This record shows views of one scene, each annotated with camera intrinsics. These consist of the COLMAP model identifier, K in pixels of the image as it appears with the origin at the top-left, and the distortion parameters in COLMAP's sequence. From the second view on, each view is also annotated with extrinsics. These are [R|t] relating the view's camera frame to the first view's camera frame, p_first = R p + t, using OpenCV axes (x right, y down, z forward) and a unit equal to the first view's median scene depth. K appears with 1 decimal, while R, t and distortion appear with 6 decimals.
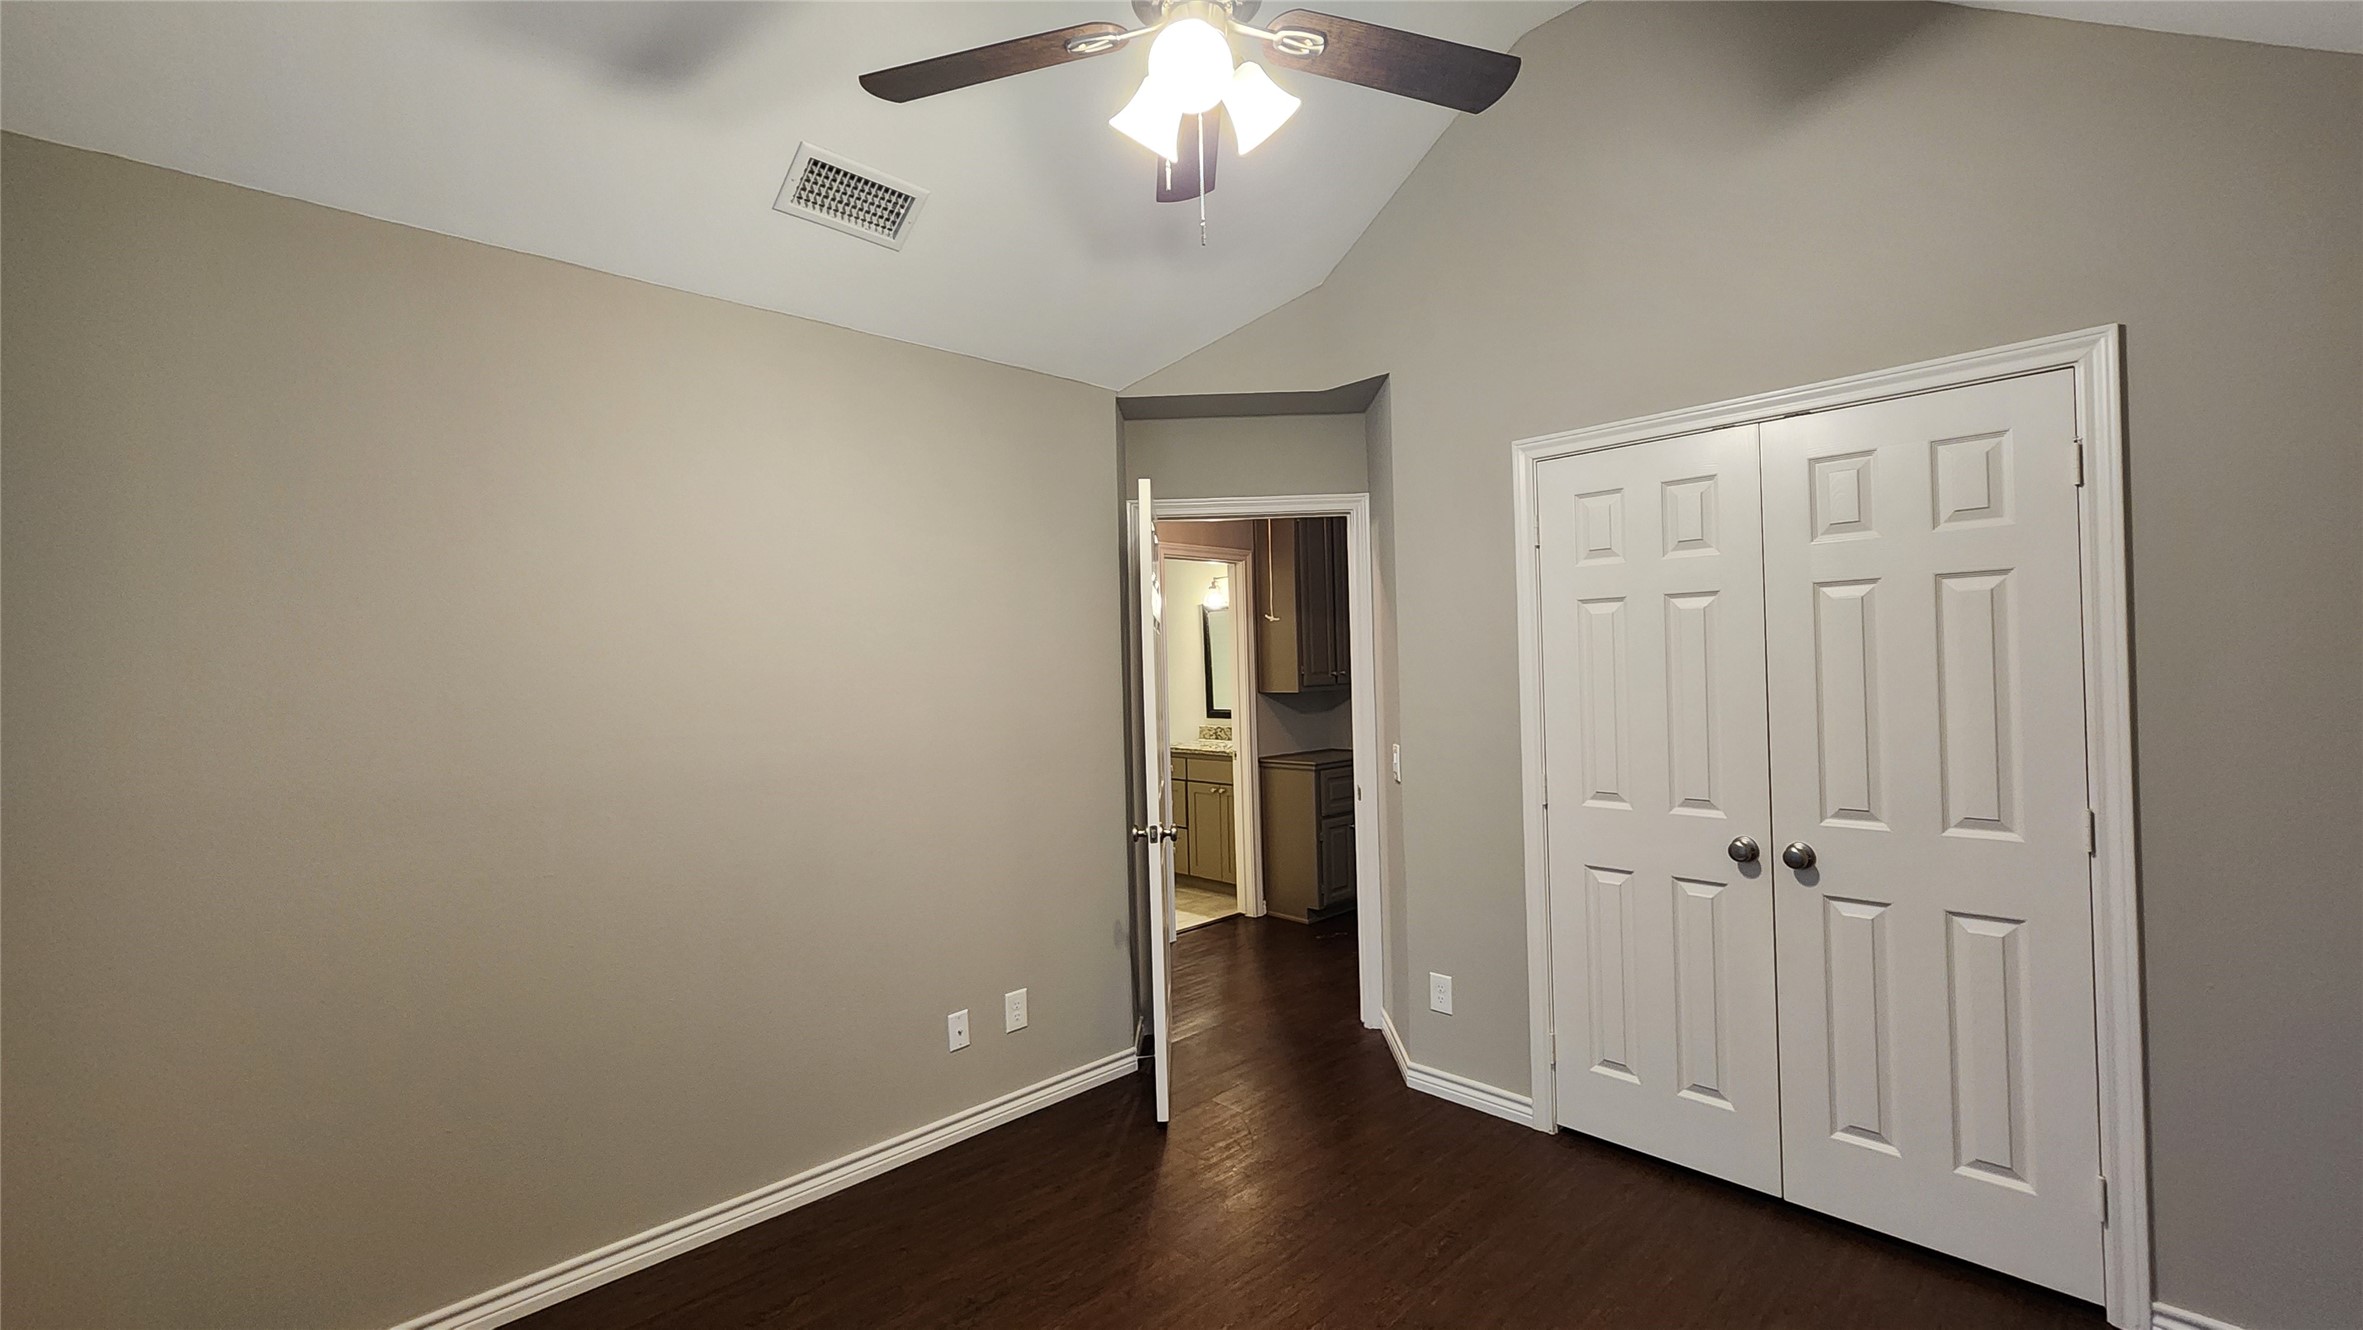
lens RADIAL K [[971.3, 0, 1193.5], [0, 971.3, 674.8], [0, 0, 1]] dist [-0.002907, 0.003590]
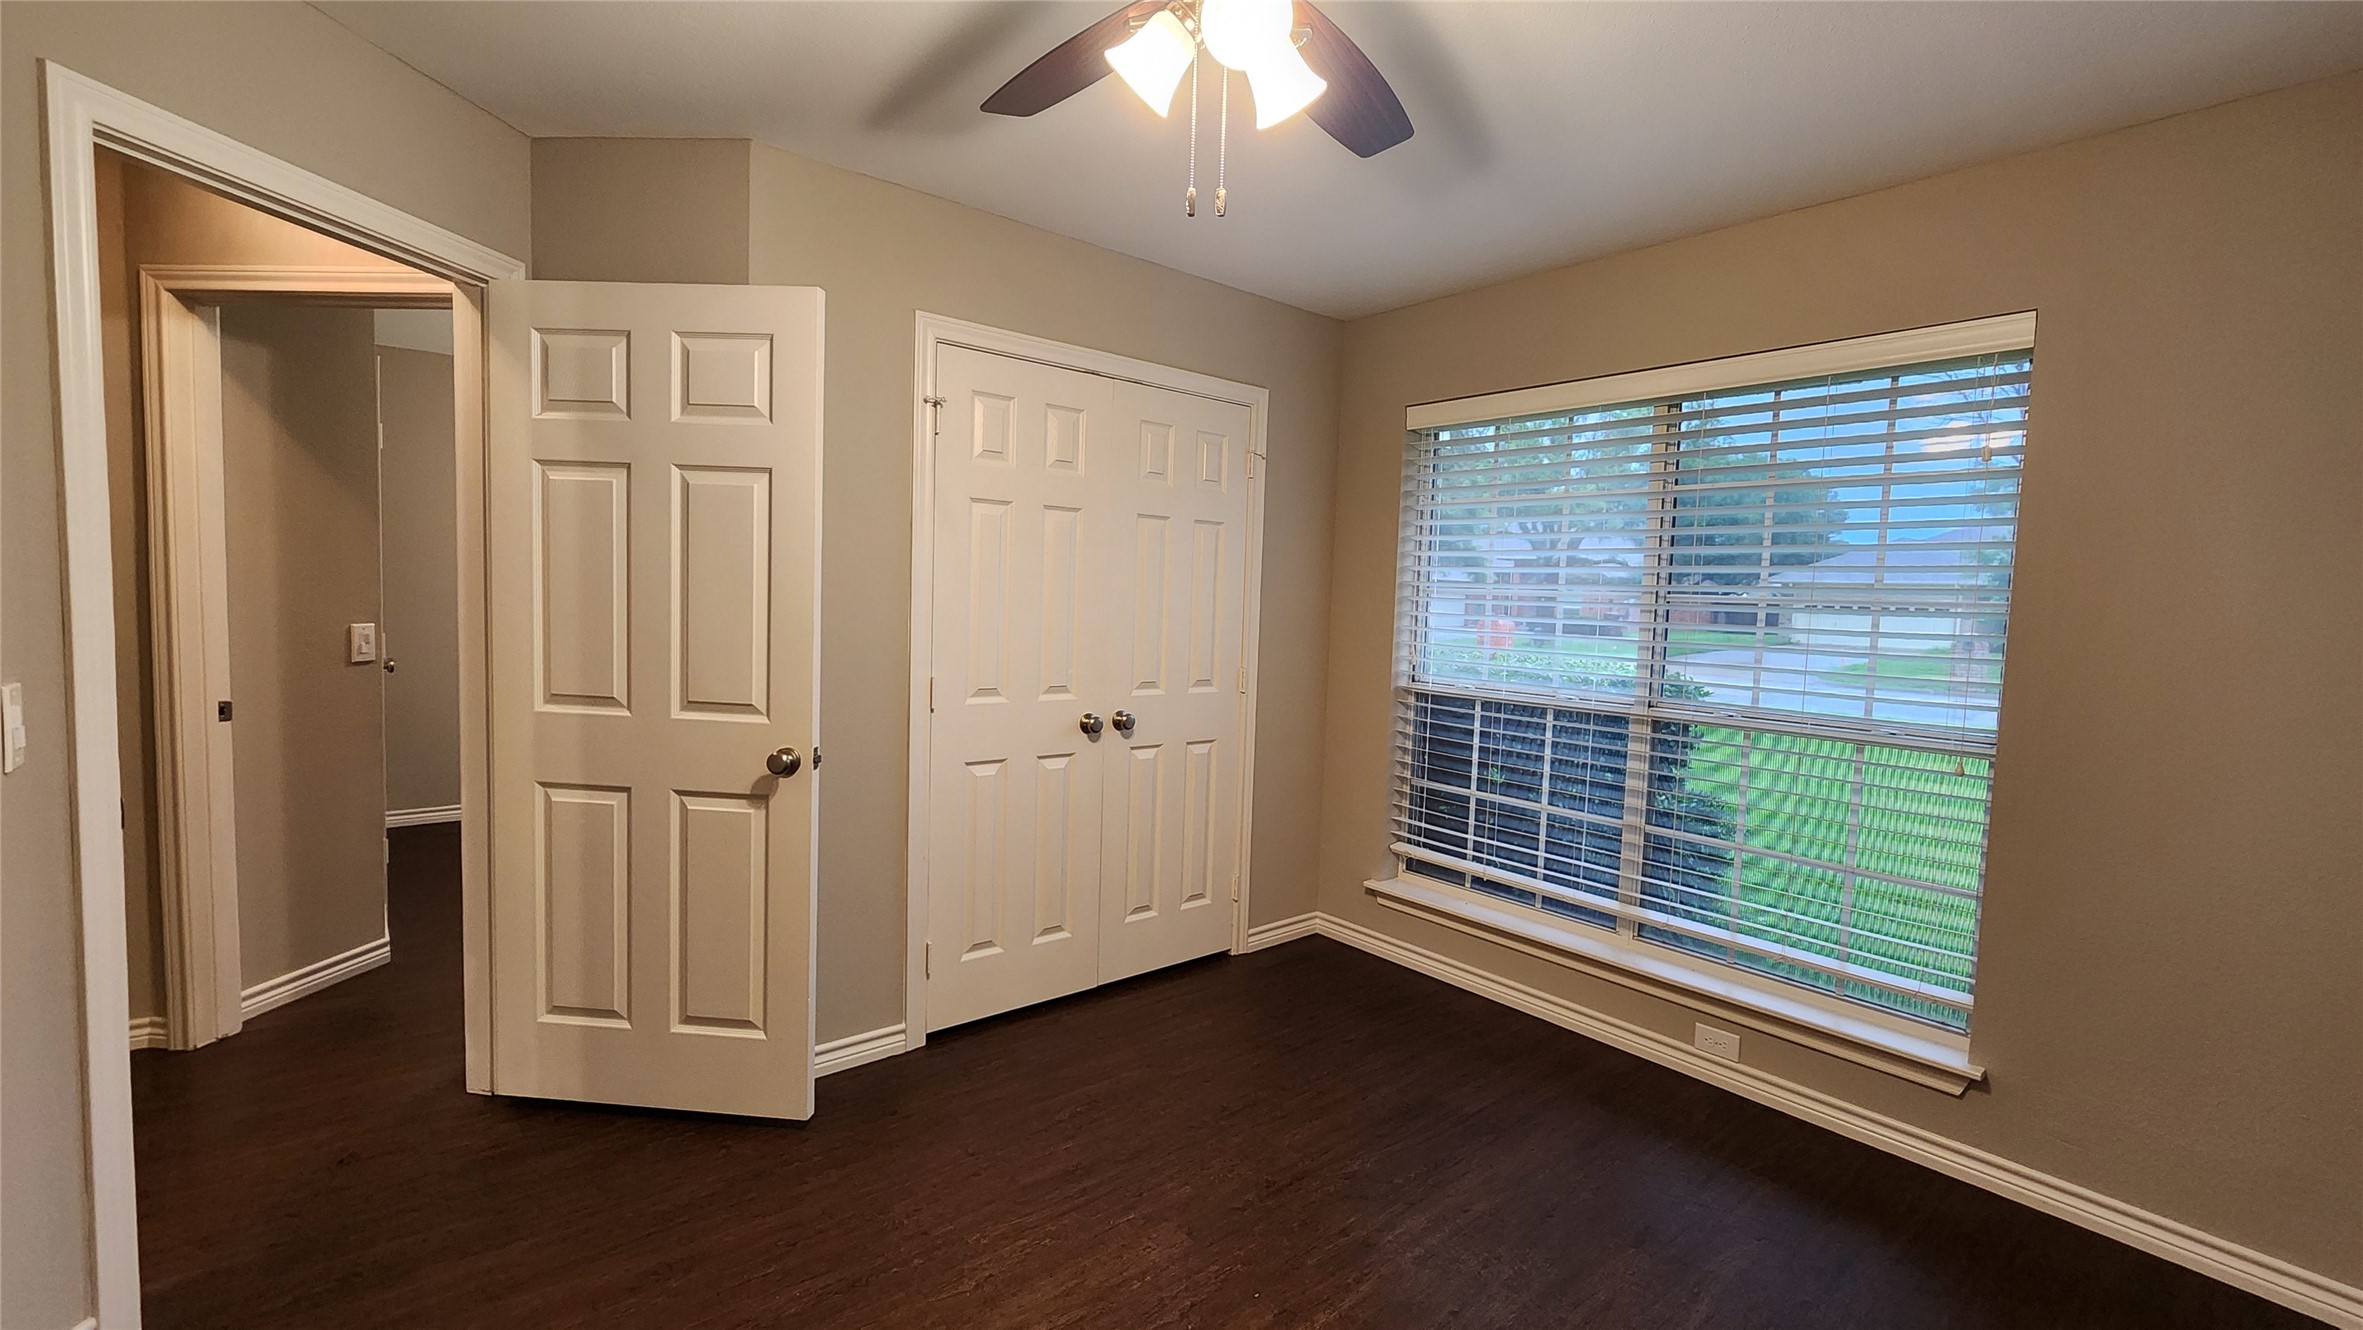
lens RADIAL K [[975.9, 0, 1194.6], [0, 975.9, 656.6], [0, 0, 1]] dist [0.004240, -0.000090]
pose [[0.078765, -0.040123, 0.996085, -0.640452], [-0.025834, 0.998772, 0.042274, 0.039380], [-0.996558, -0.029063, 0.077632, 0.750299]]
